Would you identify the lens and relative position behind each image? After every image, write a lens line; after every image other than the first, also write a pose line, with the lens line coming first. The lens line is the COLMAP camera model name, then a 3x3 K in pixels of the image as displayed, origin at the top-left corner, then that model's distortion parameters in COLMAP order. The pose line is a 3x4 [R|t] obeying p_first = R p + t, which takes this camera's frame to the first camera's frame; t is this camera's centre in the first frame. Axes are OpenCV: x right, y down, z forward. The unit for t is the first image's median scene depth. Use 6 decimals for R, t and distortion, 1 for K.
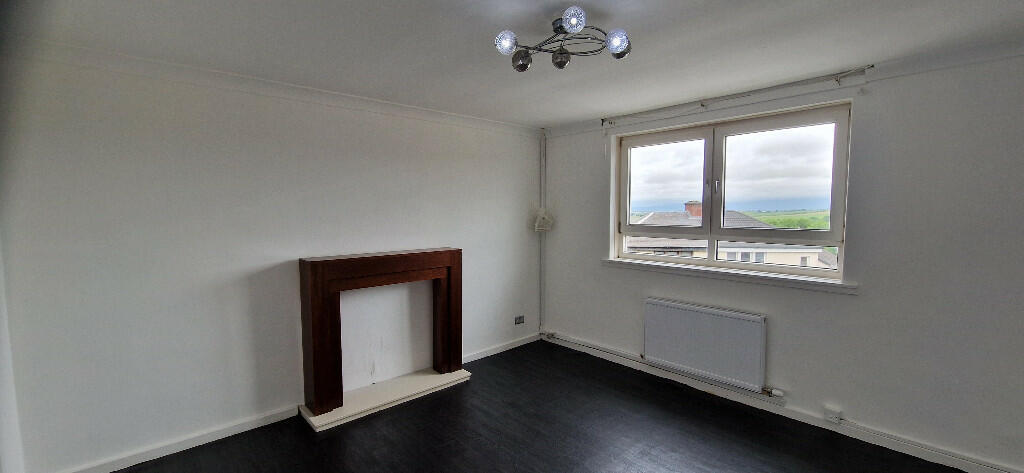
lens RADIAL K [[420.9, 0, 519.8], [0, 420.9, 240.2], [0, 0, 1]] dist [0.000092, -0.000188]
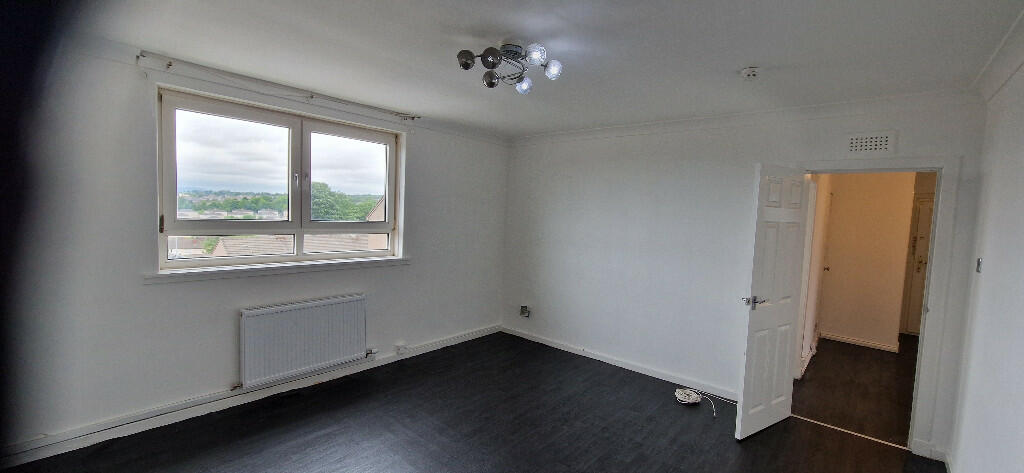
lens RADIAL K [[420.9, 0, 515.7], [0, 420.9, 244.1], [0, 0, 1]] dist [0.000092, -0.000188]
pose [[-0.118260, -0.076504, 0.990031, -0.600497], [0.030513, 0.996277, 0.080631, -0.042577], [-0.992514, 0.039745, -0.115486, 0.635368]]
